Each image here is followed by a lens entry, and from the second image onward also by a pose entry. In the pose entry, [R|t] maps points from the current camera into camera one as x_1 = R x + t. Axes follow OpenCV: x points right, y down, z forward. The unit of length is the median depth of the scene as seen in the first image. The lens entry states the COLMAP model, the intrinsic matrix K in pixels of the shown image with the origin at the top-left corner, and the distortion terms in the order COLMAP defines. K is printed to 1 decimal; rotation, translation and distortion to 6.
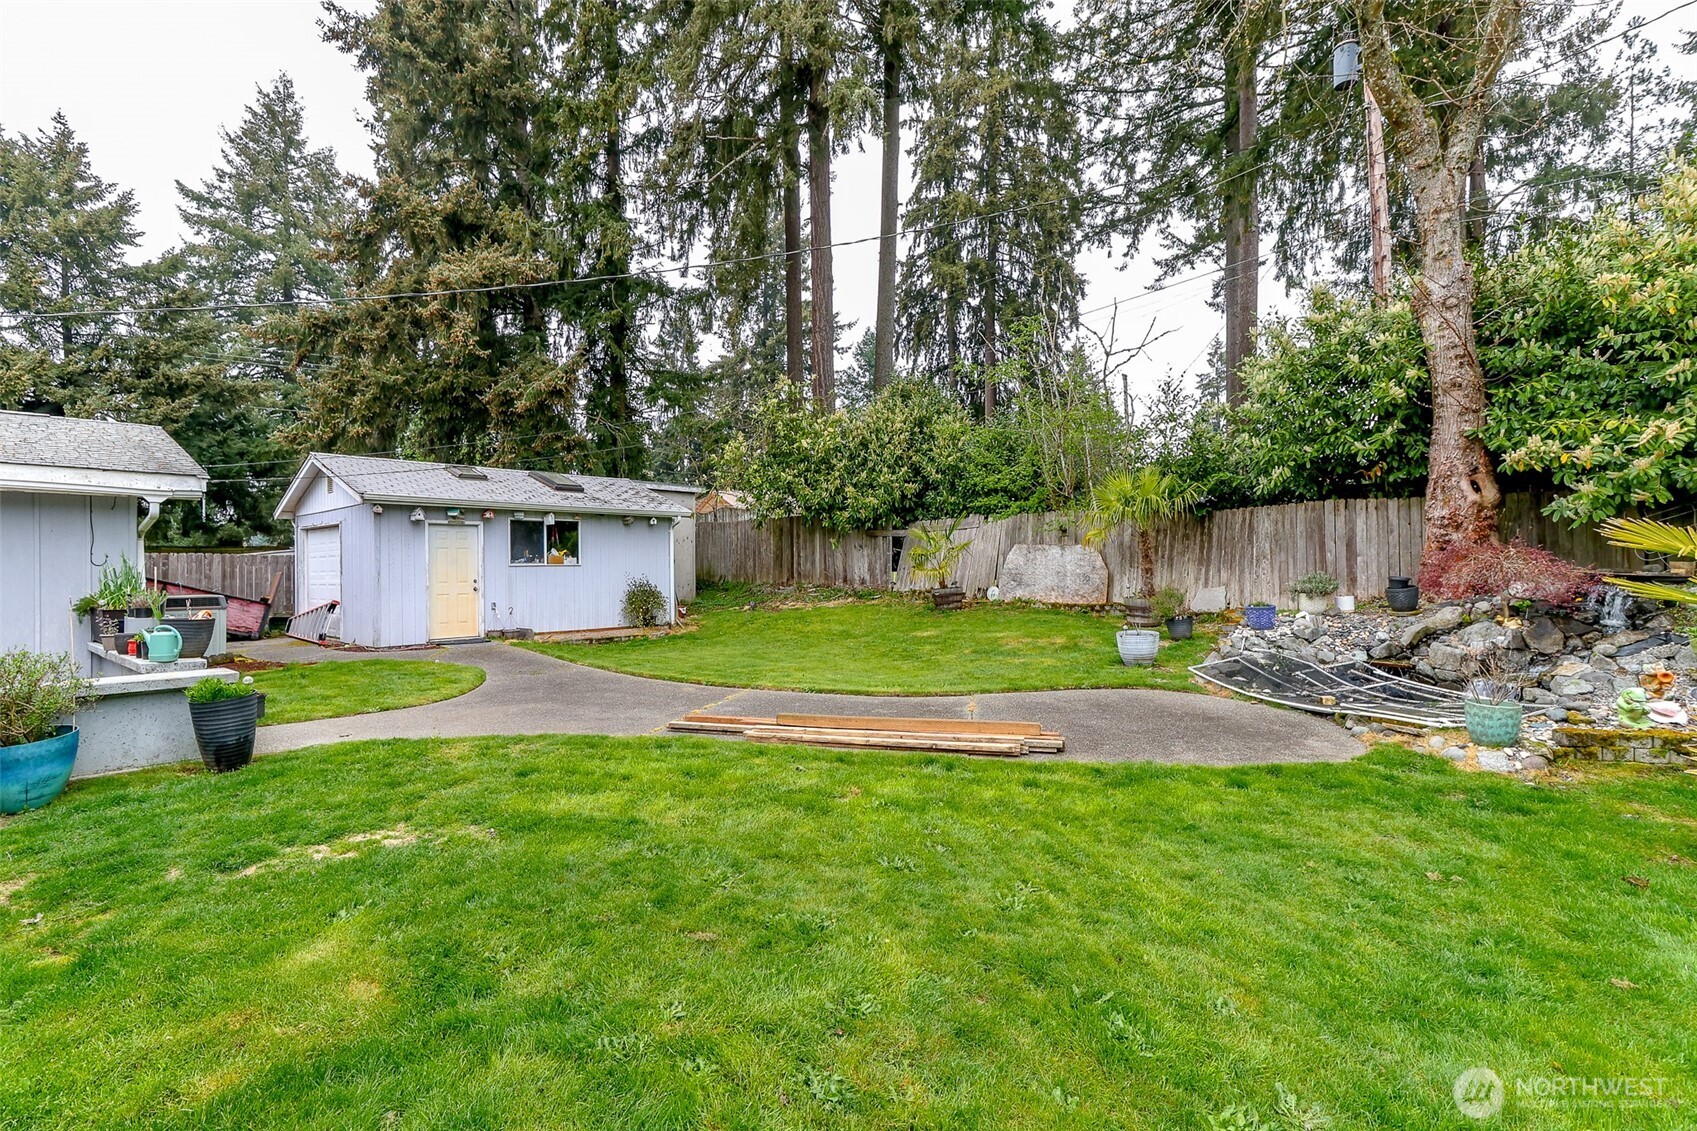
lens RADIAL K [[767.5, 0, 866.9], [0, 767.5, 561.5], [0, 0, 1]] dist [0.020290, 0.001160]
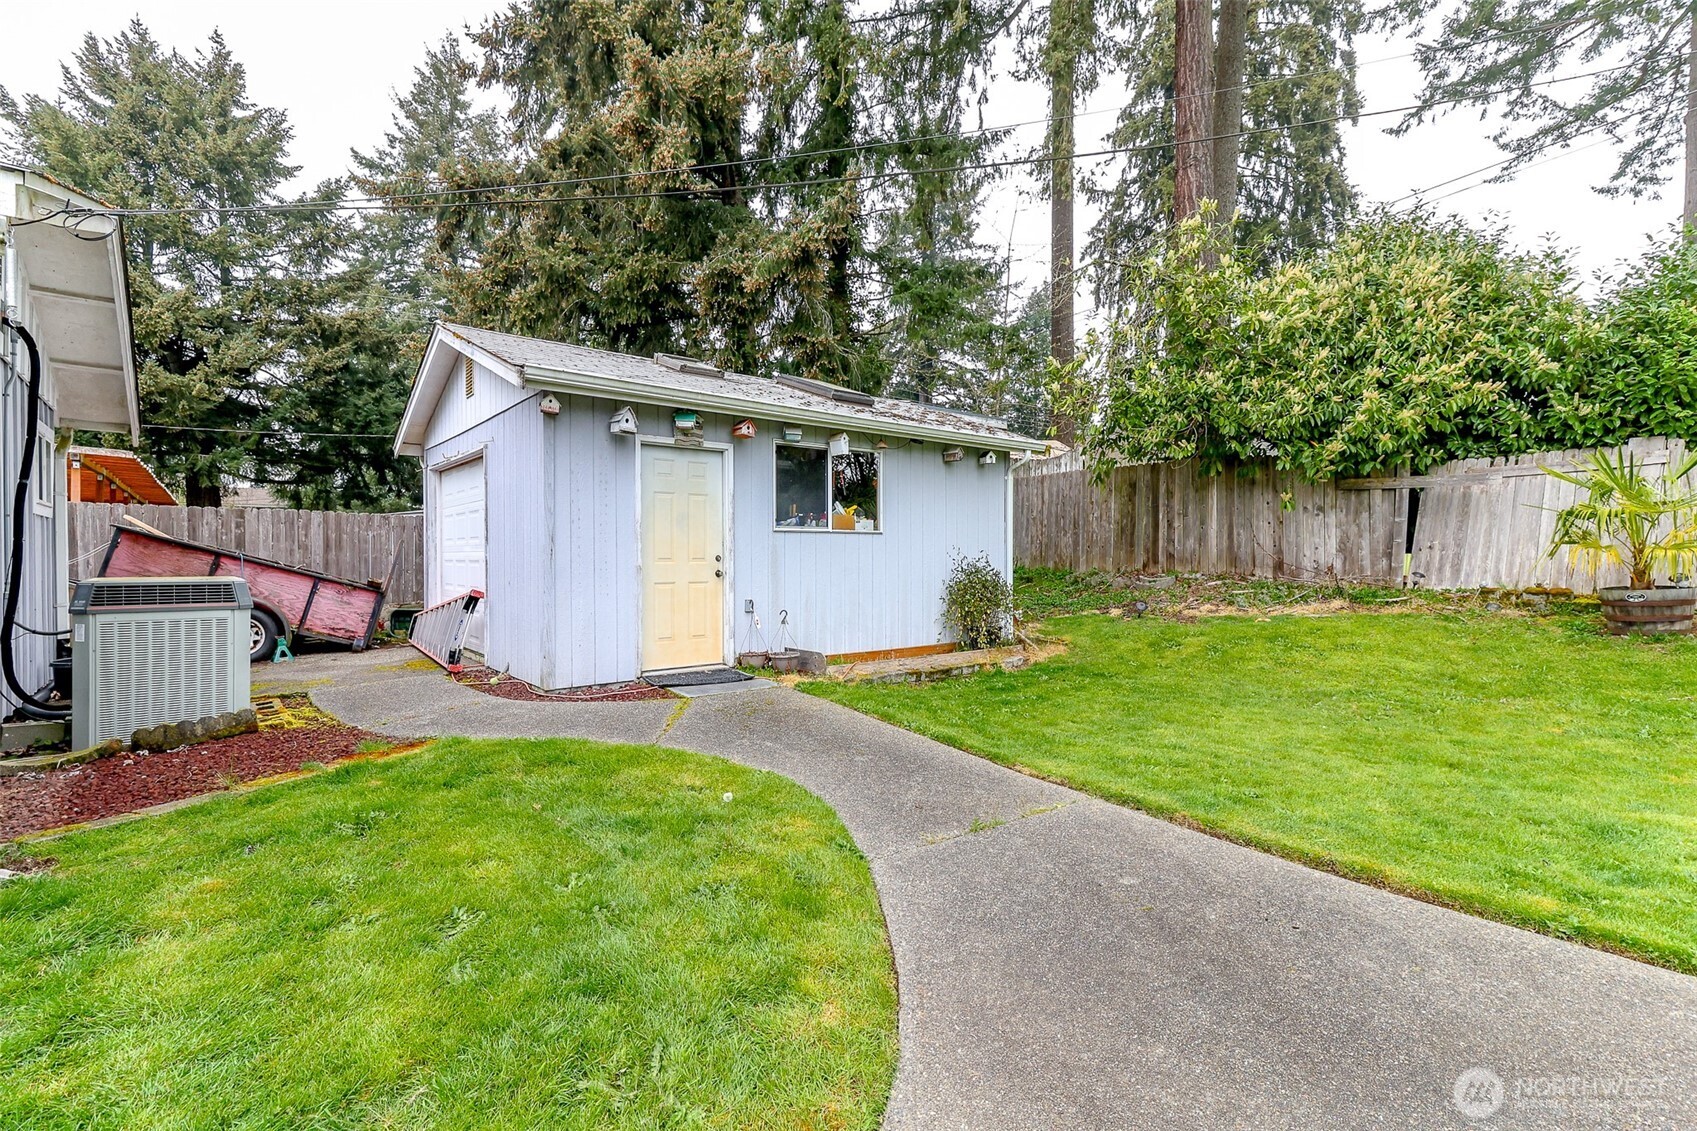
lens RADIAL K [[767.5, 0, 868.1], [0, 767.5, 561.7], [0, 0, 1]] dist [0.020290, 0.001160]
pose [[0.987819, 0.014484, -0.154933, -0.274468], [-0.011809, 0.999765, 0.018169, 0.014384], [0.155160, -0.016118, 0.987758, 0.421582]]
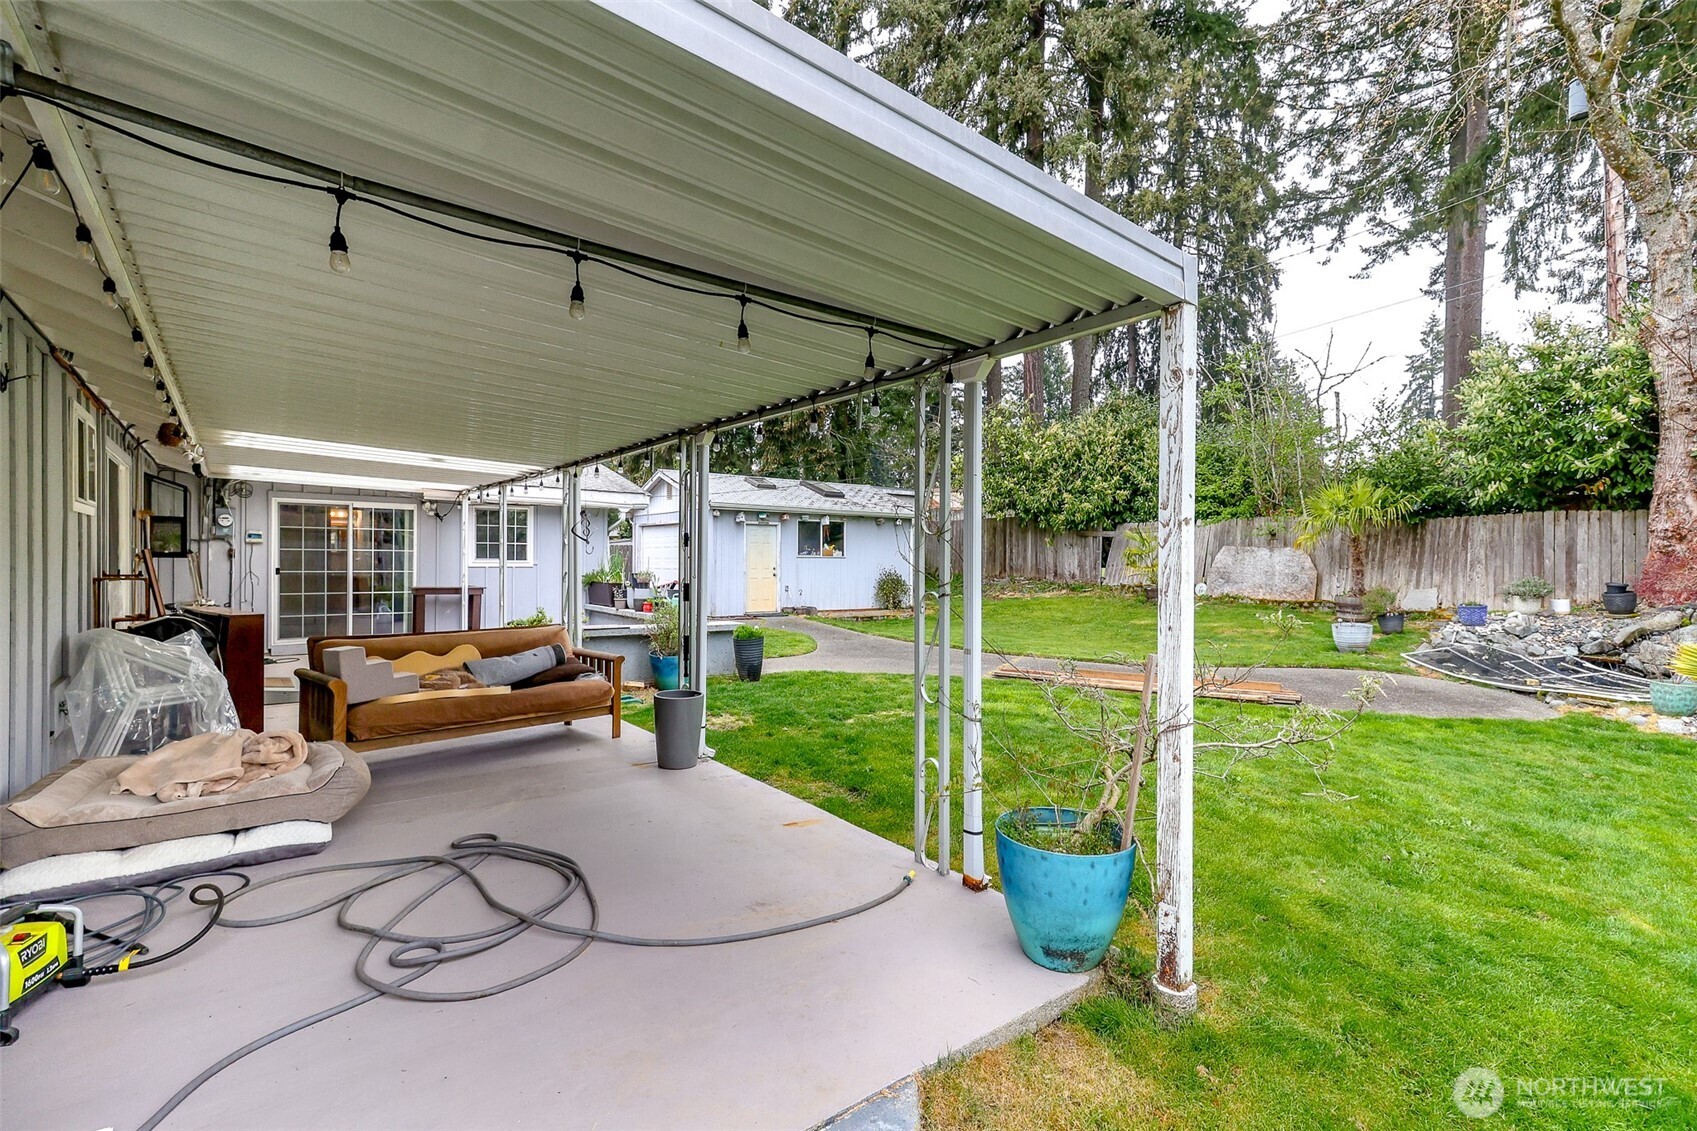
lens RADIAL K [[767.5, 0, 865.0], [0, 767.5, 562.2], [0, 0, 1]] dist [0.020290, 0.001160]
pose [[0.980068, 0.019338, -0.197719, -0.089584], [-0.017185, 0.999773, 0.012603, -0.003626], [0.197918, -0.008954, 0.980178, -0.188956]]
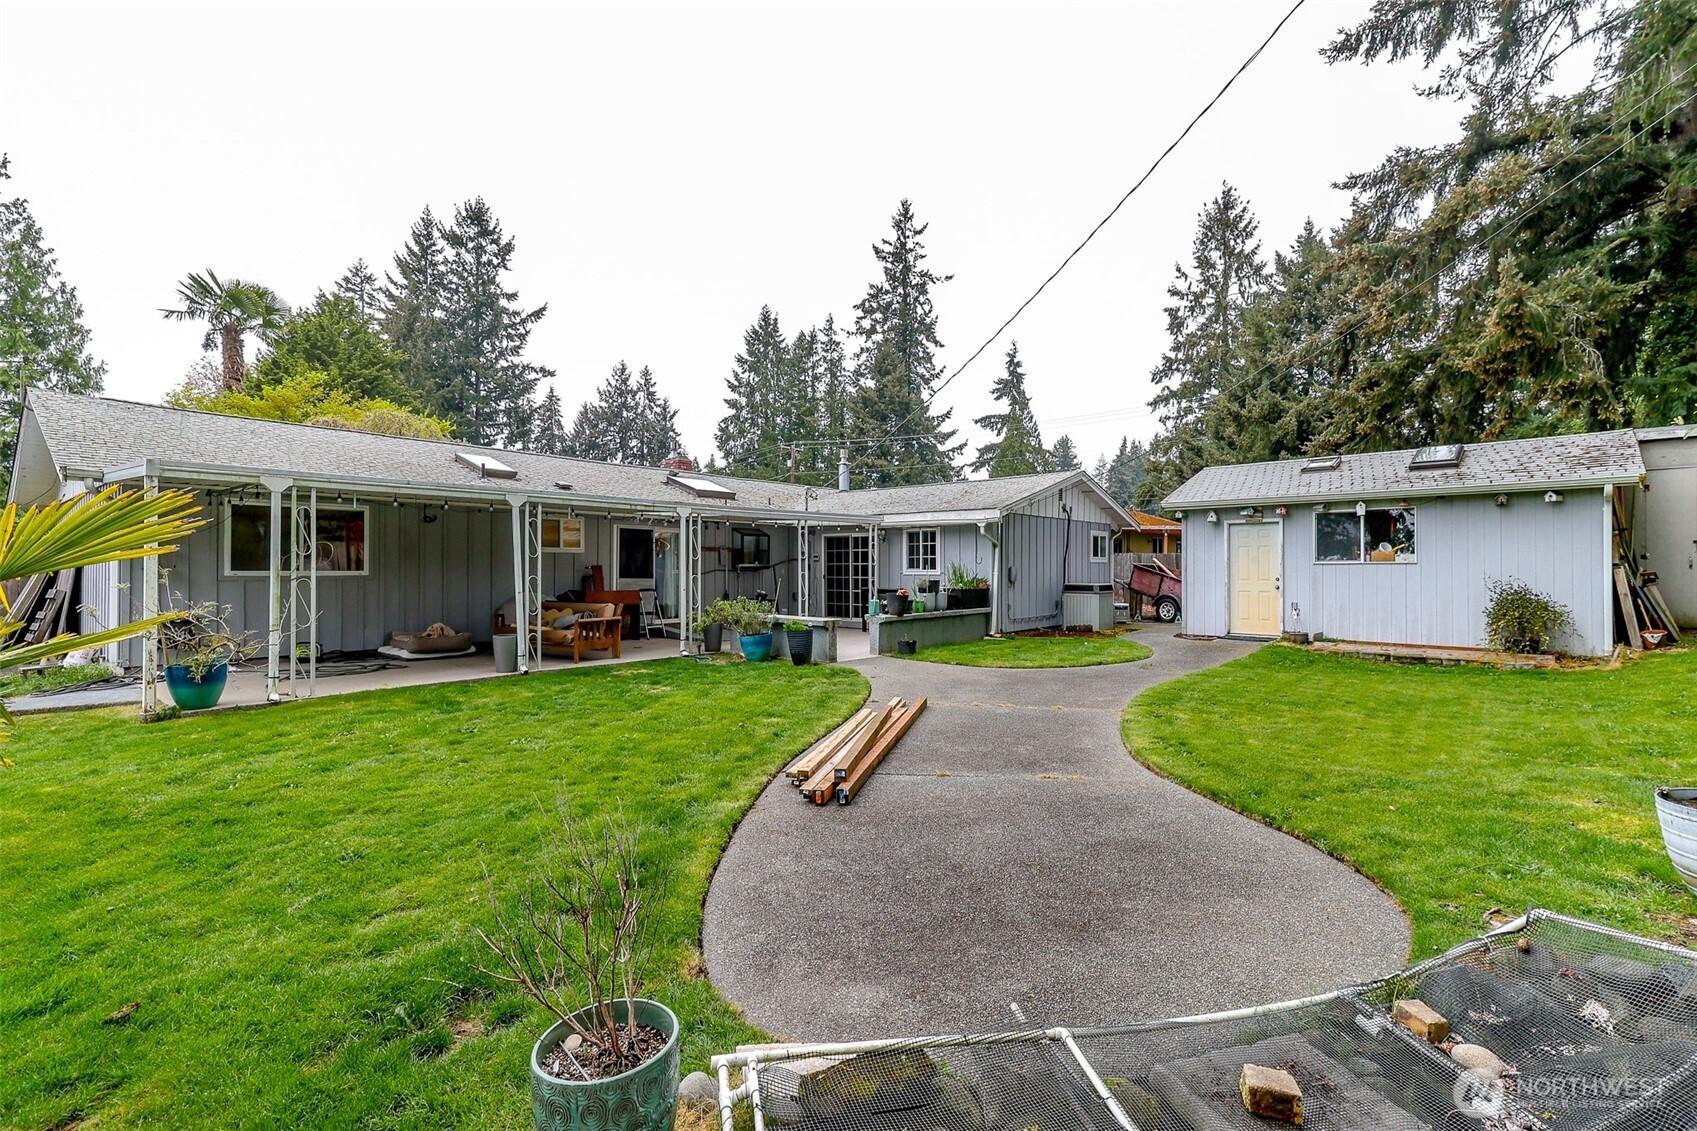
lens RADIAL K [[767.5, 0, 856.7], [0, 767.5, 567.3], [0, 0, 1]] dist [0.020290, 0.001160]
pose [[-0.005010, 0.007687, -0.999958, 0.397923], [0.007376, 0.999944, 0.007650, -0.001084], [0.999960, -0.007338, -0.005067, 0.396441]]
